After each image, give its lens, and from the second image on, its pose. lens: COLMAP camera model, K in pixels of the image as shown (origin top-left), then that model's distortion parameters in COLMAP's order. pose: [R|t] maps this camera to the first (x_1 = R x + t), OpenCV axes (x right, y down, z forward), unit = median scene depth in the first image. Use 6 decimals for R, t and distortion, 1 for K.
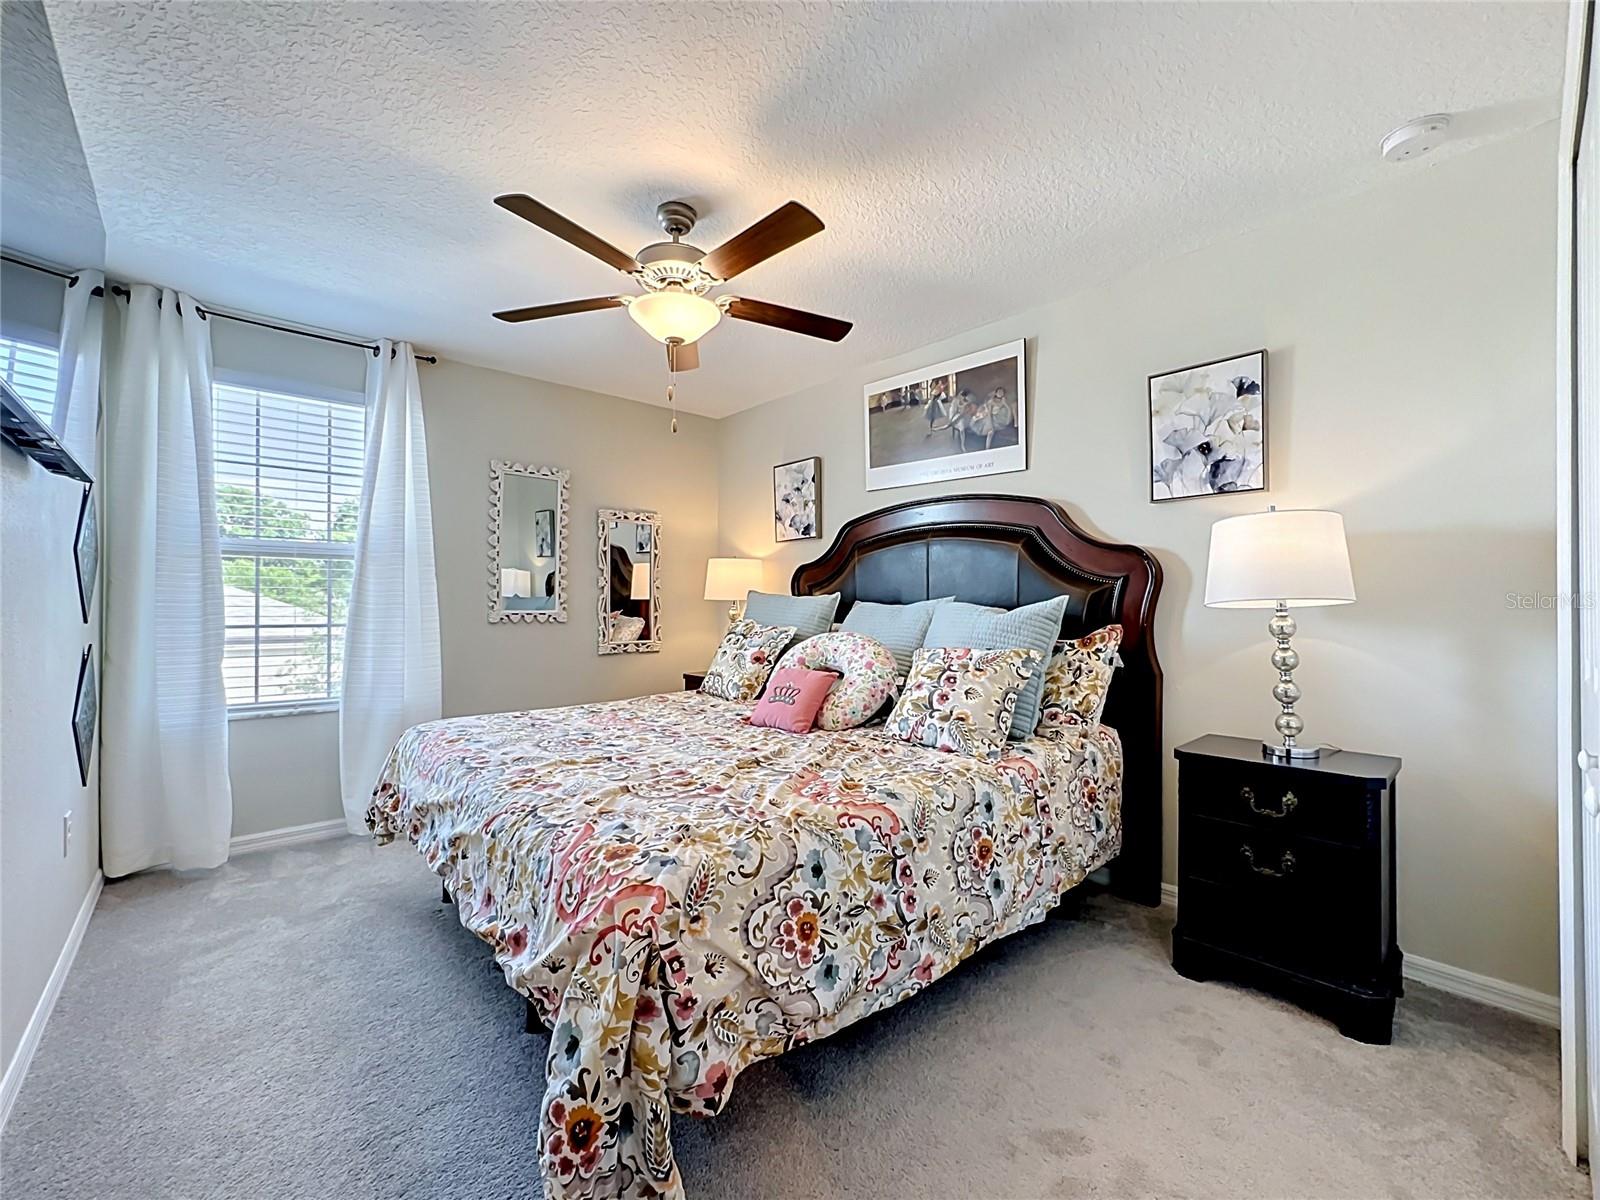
lens RADIAL K [[654.7, 0, 801.4], [0, 654.7, 598.5], [0, 0, 1]] dist [-0.045137, 0.019449]
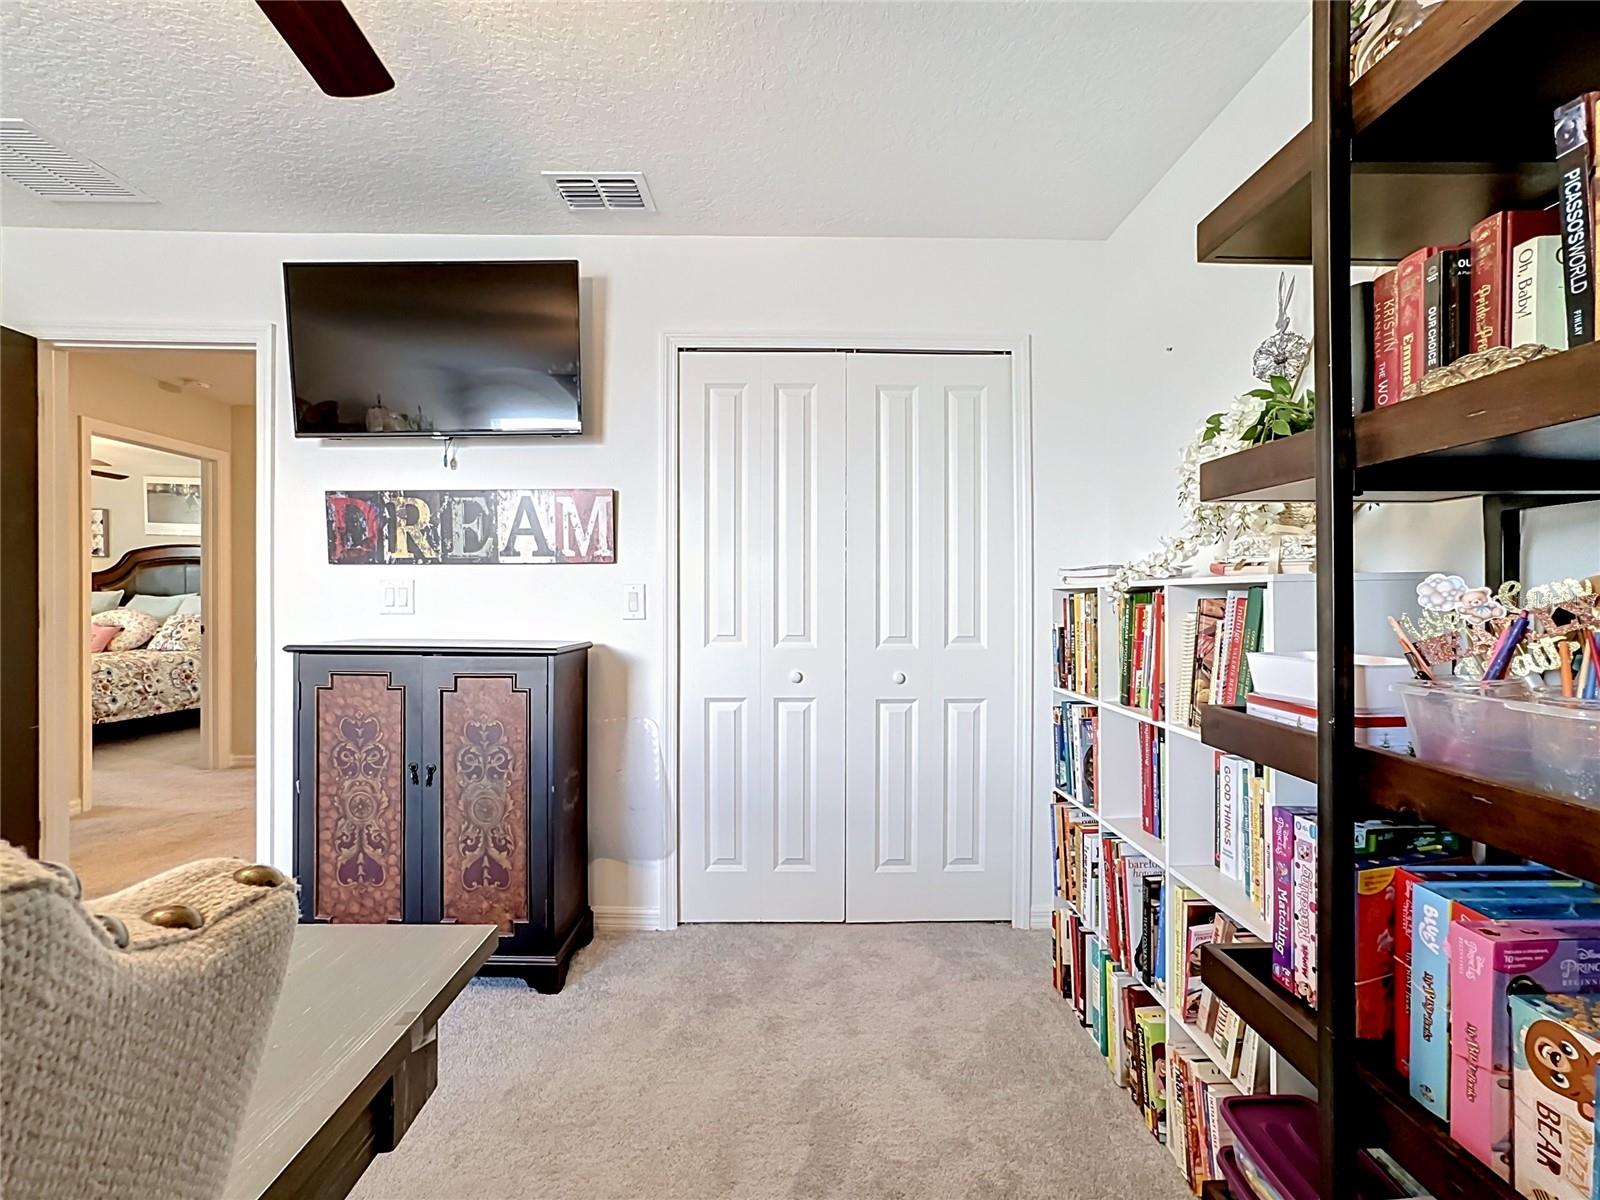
lens RADIAL K [[801.9, 0, 968.0], [0, 801.9, 595.3], [0, 0, 1]] dist [-0.050031, 0.018611]
pose [[0.643902, -0.001287, 0.765107, -0.113891], [-0.008016, 0.999932, 0.008429, -0.044124], [-0.765066, -0.011560, 0.643848, -3.130392]]
